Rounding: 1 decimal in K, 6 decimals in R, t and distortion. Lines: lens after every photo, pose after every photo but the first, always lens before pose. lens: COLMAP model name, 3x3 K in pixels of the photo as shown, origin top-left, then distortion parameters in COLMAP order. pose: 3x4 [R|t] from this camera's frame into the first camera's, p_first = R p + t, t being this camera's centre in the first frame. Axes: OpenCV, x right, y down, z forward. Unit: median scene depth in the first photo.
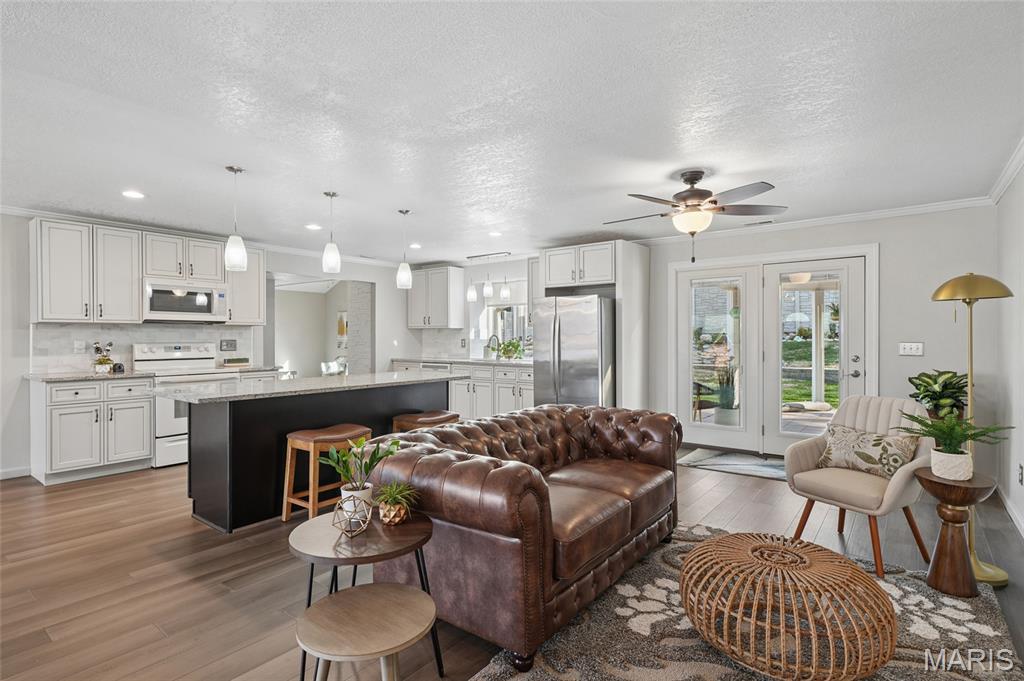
lens RADIAL K [[533.3, 0, 513.2], [0, 533.3, 341.6], [0, 0, 1]] dist [0.023991, -0.000527]
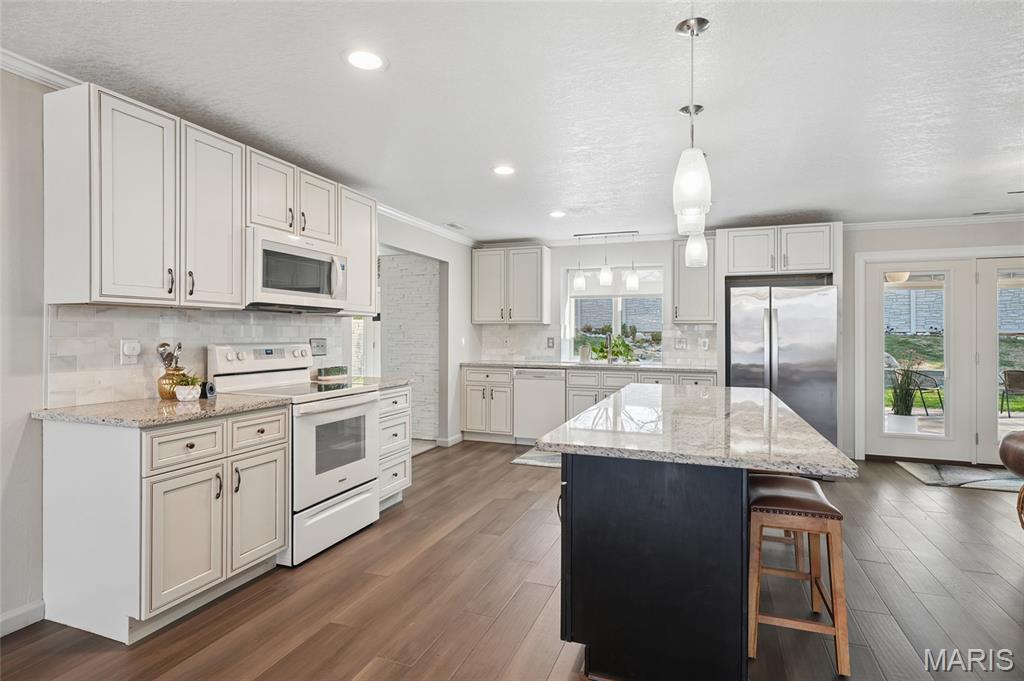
lens RADIAL K [[533.3, 0, 512.6], [0, 533.3, 335.4], [0, 0, 1]] dist [0.023991, -0.000527]
pose [[0.946320, 0.004733, 0.323195, -0.603500], [-0.002719, 0.999974, -0.006683, -0.003608], [-0.323218, 0.005446, 0.946309, 0.381089]]
